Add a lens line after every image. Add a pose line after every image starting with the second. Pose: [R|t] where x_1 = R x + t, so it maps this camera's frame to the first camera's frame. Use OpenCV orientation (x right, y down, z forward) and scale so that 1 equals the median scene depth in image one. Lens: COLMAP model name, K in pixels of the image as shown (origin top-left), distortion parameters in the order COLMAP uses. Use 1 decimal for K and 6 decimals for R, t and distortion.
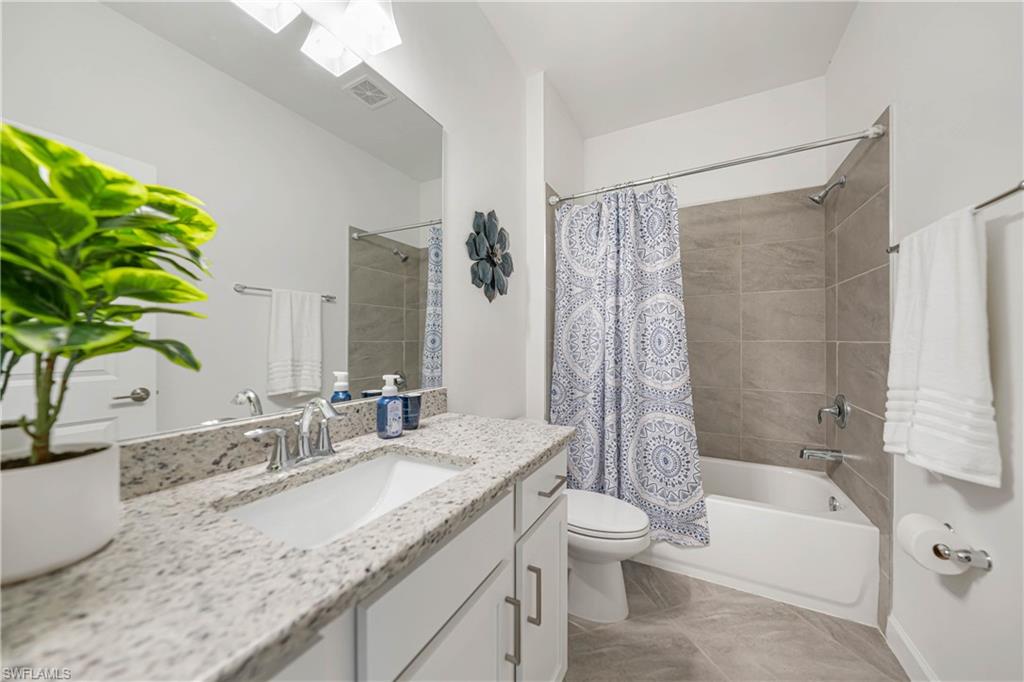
lens RADIAL K [[356.9, 0, 510.3], [0, 356.9, 344.9], [0, 0, 1]] dist [0.000353, -0.000128]
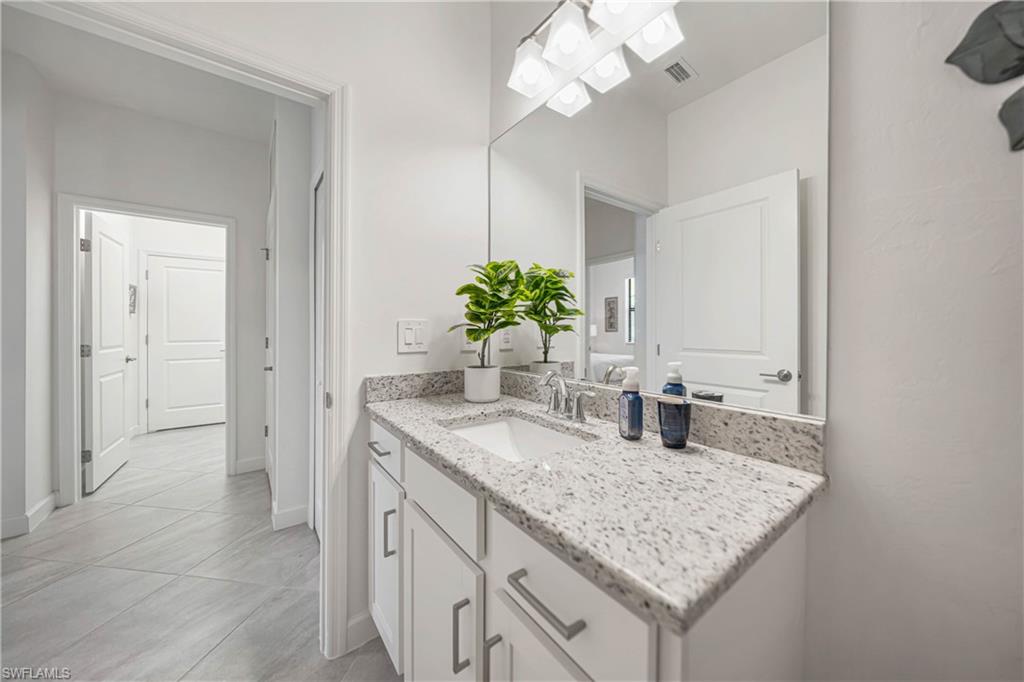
lens RADIAL K [[356.2, 0, 512.6], [0, 356.2, 329.2], [0, 0, 1]] dist [-0.001462, -0.000247]
pose [[-0.439065, -0.001613, -0.898454, 0.665918], [-0.006402, 0.999979, 0.001333, -0.008535], [0.898433, 0.006338, -0.439066, 1.289133]]
